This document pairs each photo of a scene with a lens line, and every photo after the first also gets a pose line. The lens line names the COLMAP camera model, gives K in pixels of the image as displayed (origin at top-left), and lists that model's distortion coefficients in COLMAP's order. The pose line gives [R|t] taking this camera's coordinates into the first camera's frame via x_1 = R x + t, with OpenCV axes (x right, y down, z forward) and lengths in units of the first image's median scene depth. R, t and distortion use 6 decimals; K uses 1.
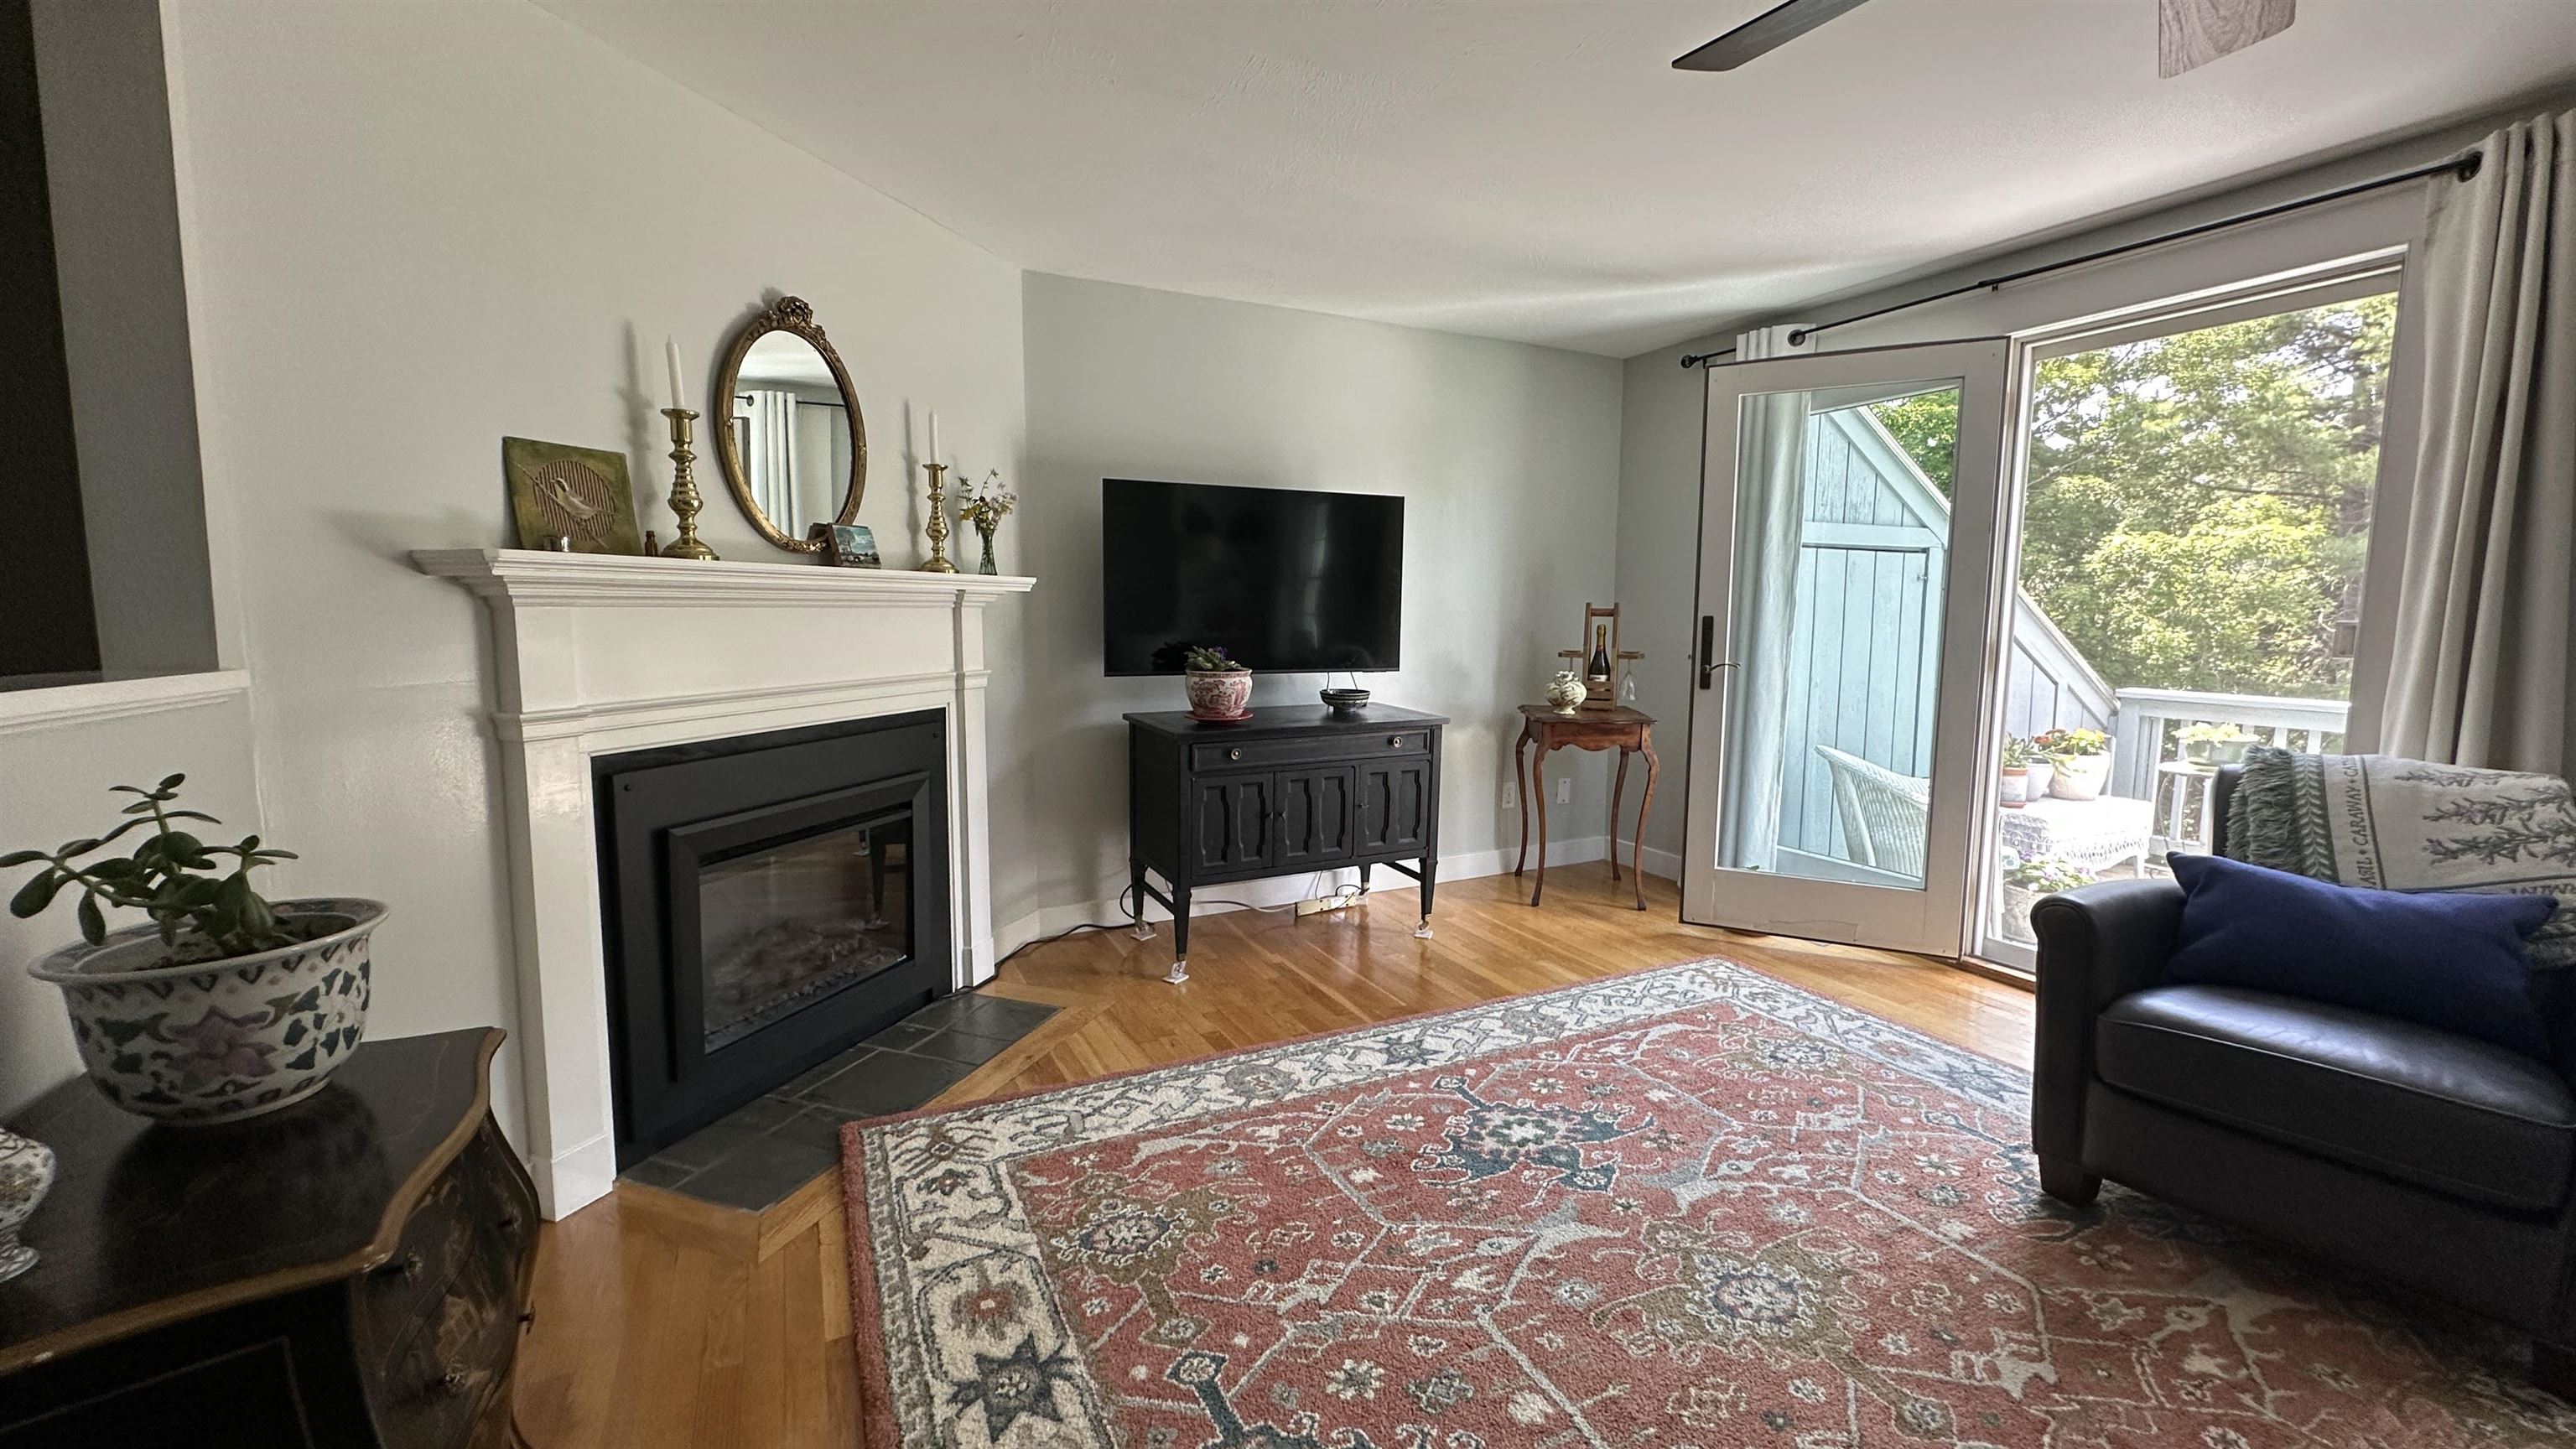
lens RADIAL K [[1026.6, 0, 1288.6], [0, 1026.6, 724.9], [0, 0, 1]] dist [-0.001562, -0.000495]
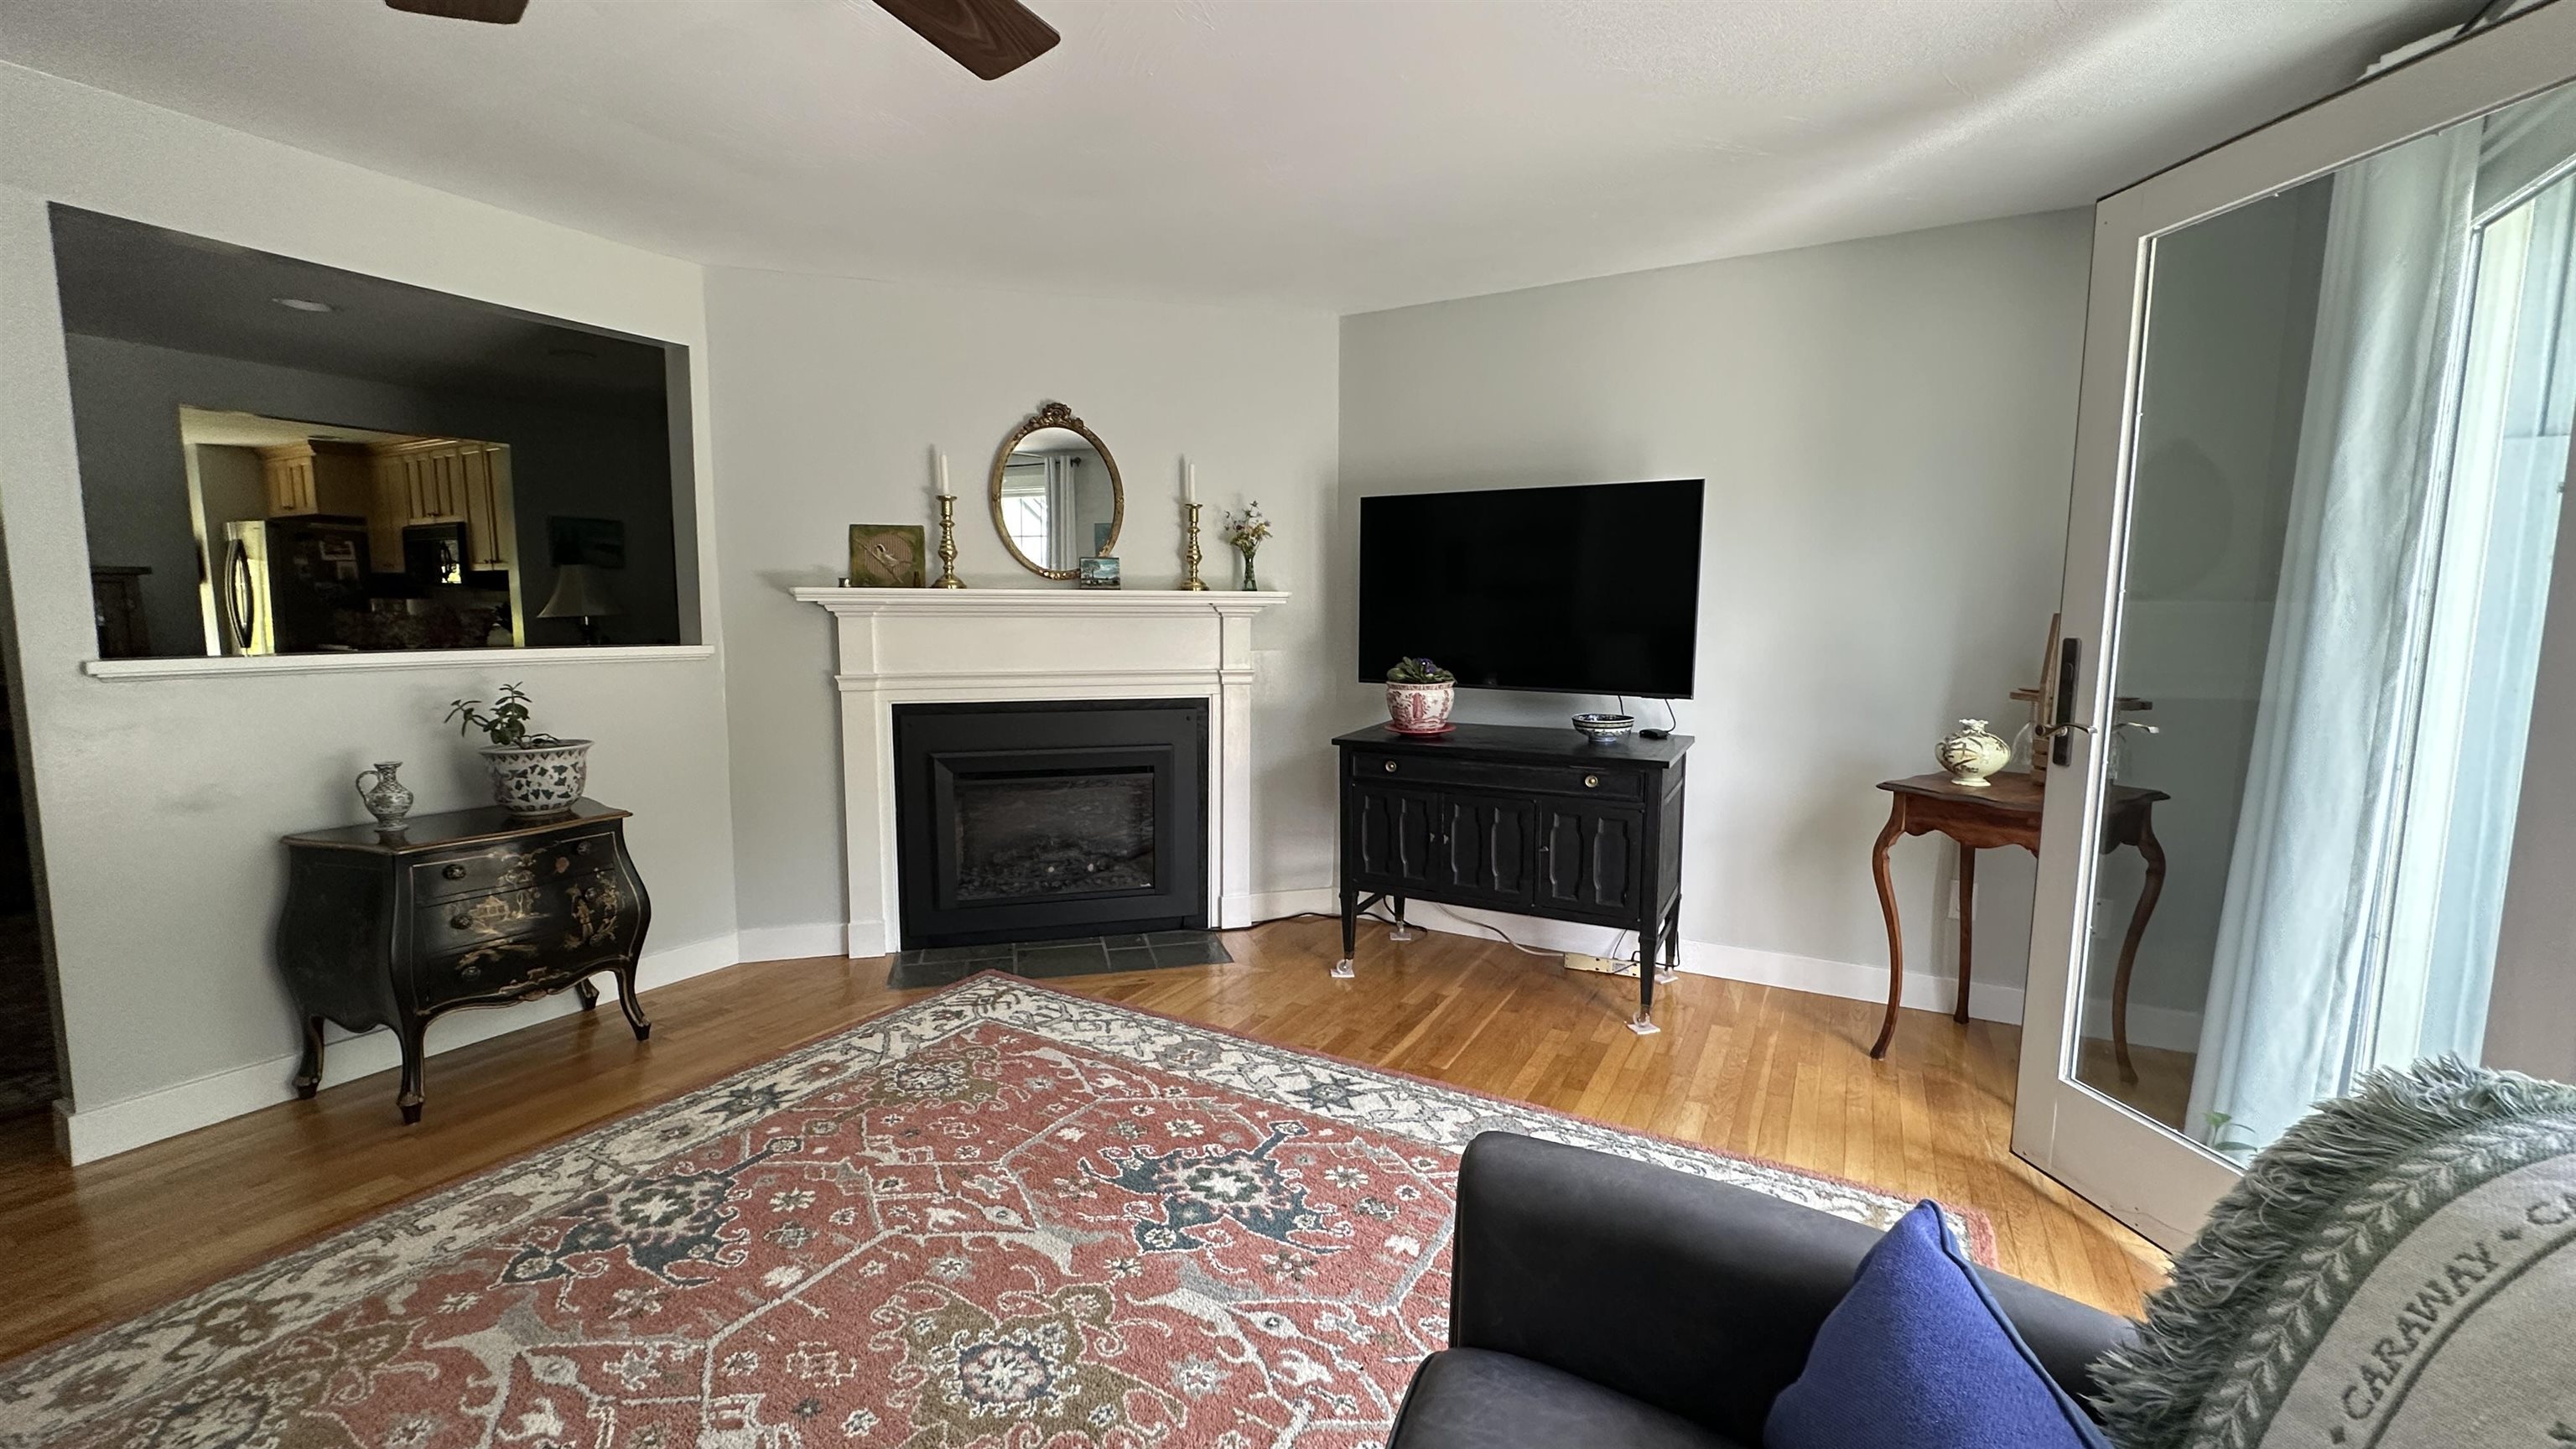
lens RADIAL K [[1026.6, 0, 1290.3], [0, 1026.6, 733.3], [0, 0, 1]] dist [-0.001562, -0.000495]
pose [[0.565096, 0.096800, -0.819327, 1.010323], [-0.095232, 0.994108, 0.051767, -0.066015], [0.819510, 0.048772, 0.570985, 0.509679]]
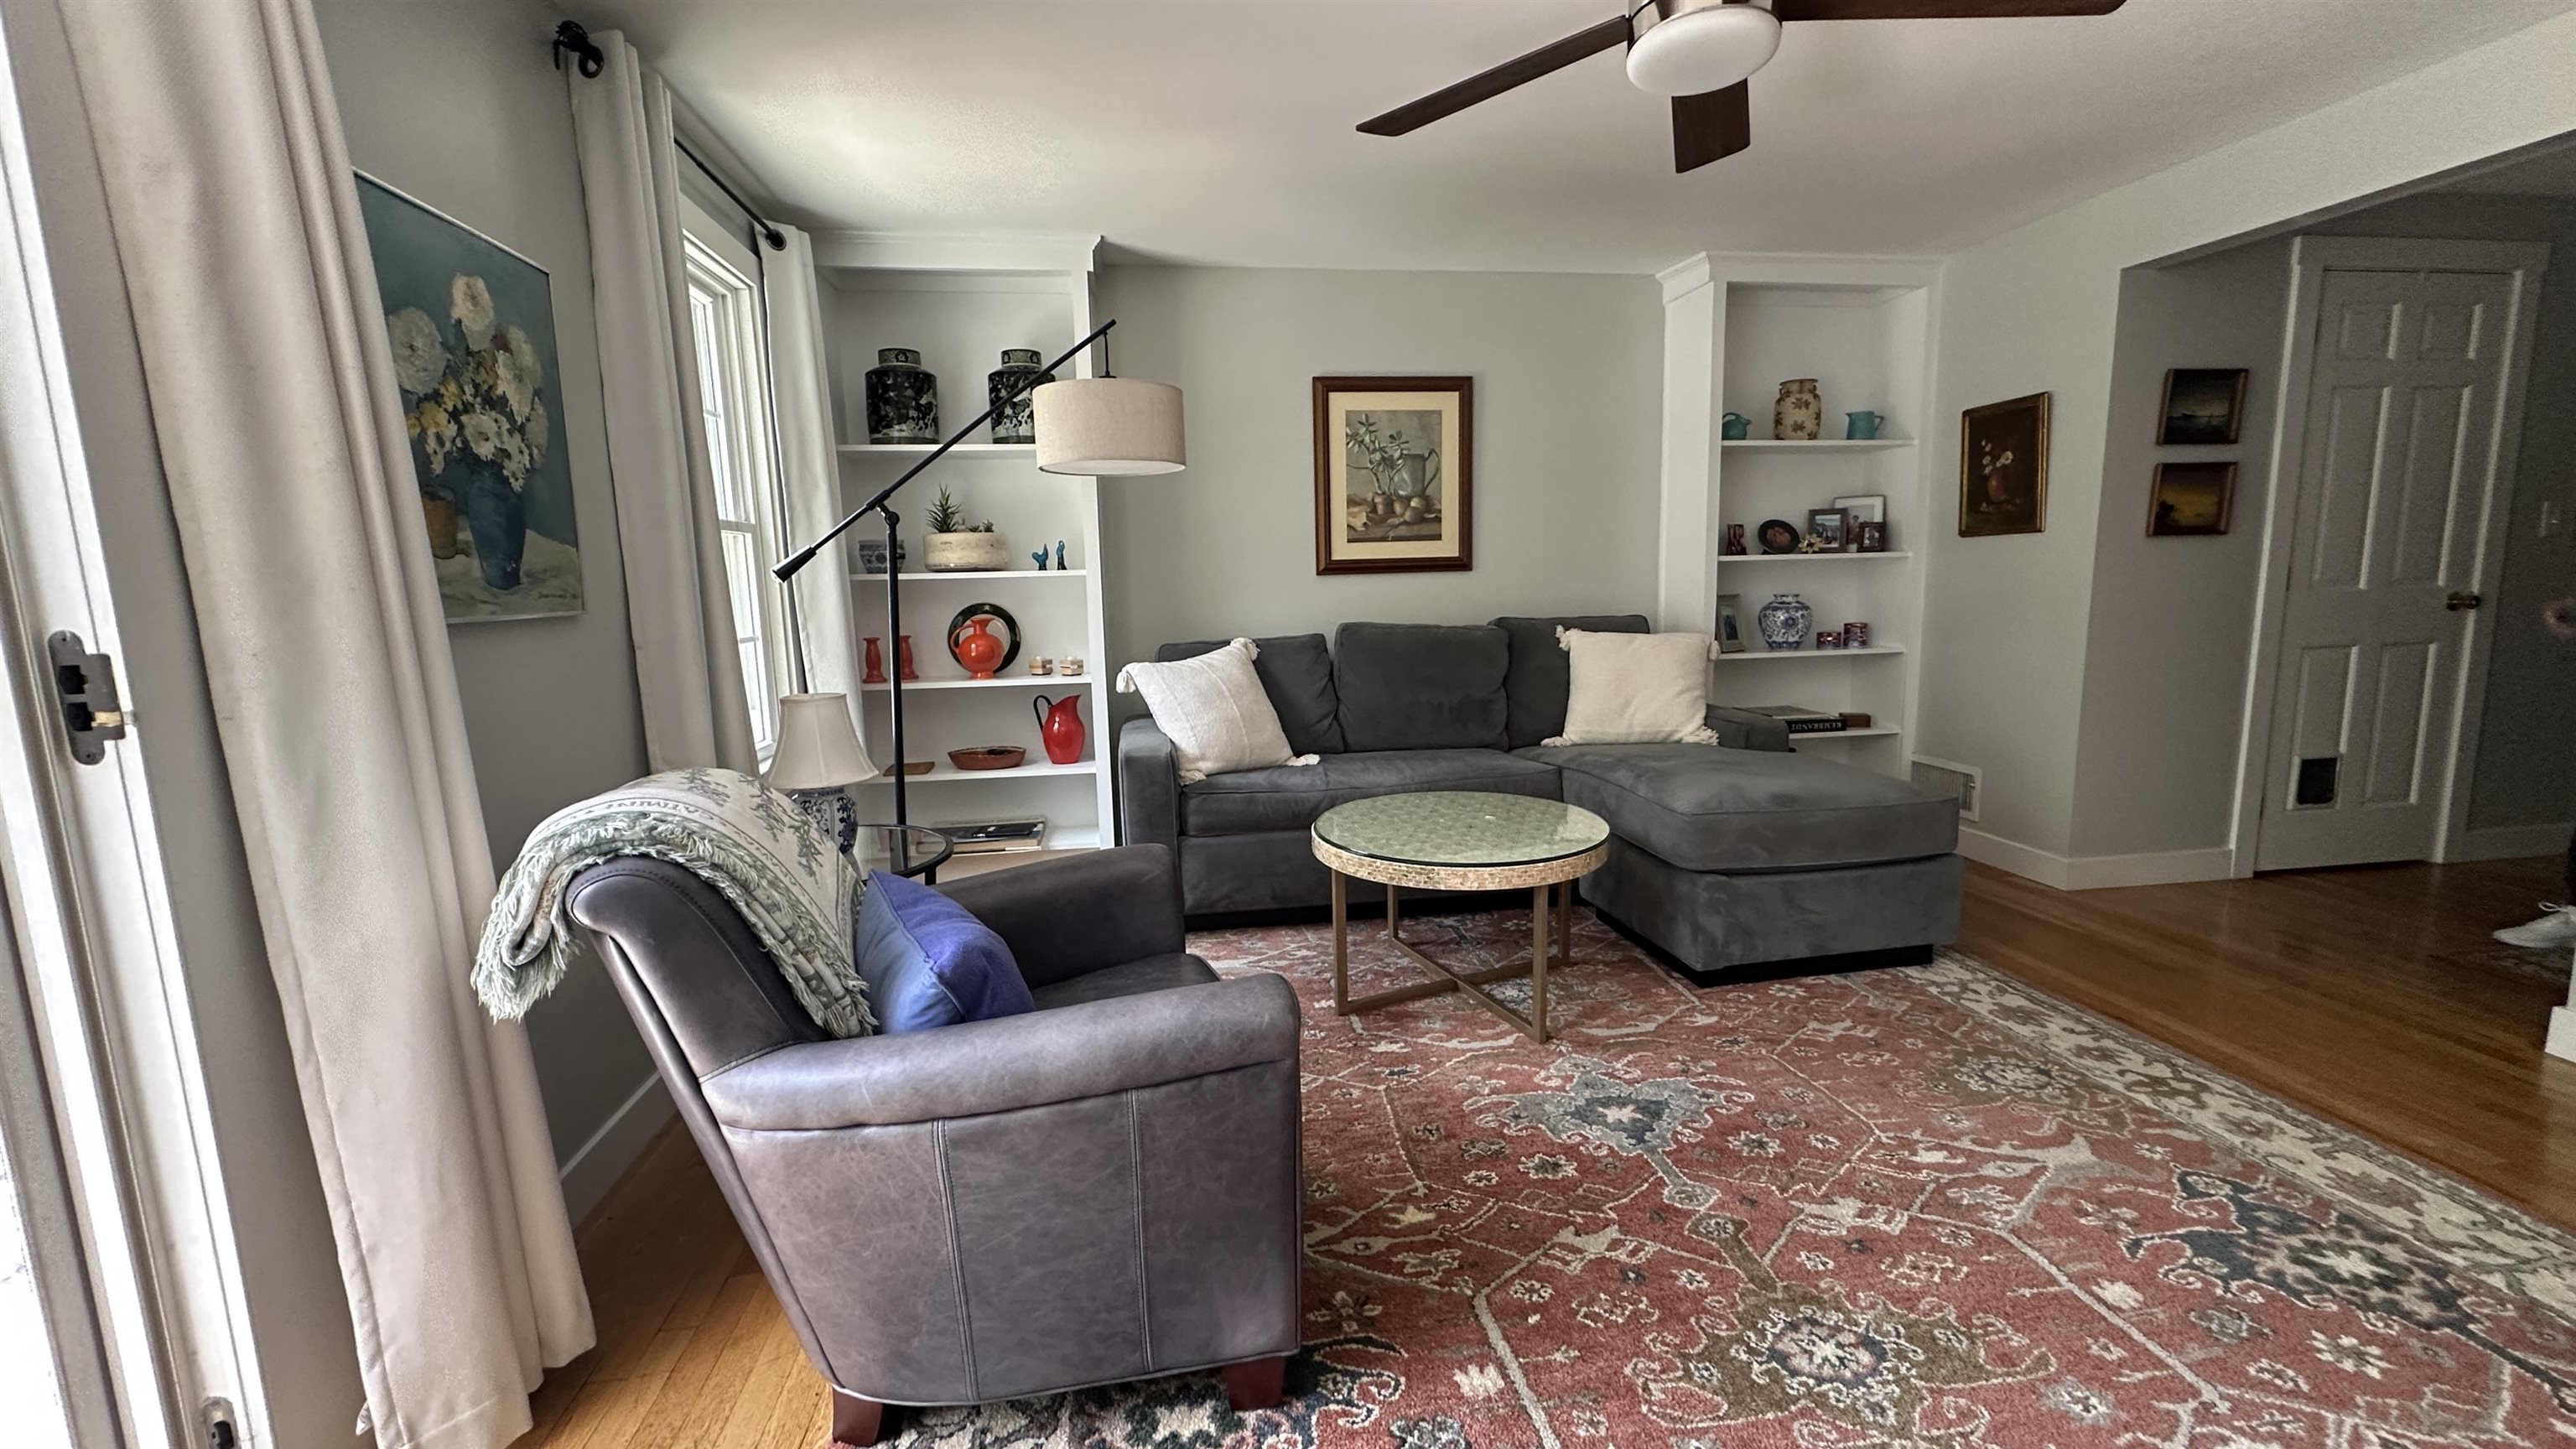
lens RADIAL K [[1026.6, 0, 1291.1], [0, 1026.6, 722.7], [0, 0, 1]] dist [-0.001562, -0.000495]
pose [[-0.950321, -0.026808, 0.310116, 0.486634], [0.053097, 0.967721, 0.246366, -0.135432], [-0.306710, 0.250593, -0.918222, 1.382889]]
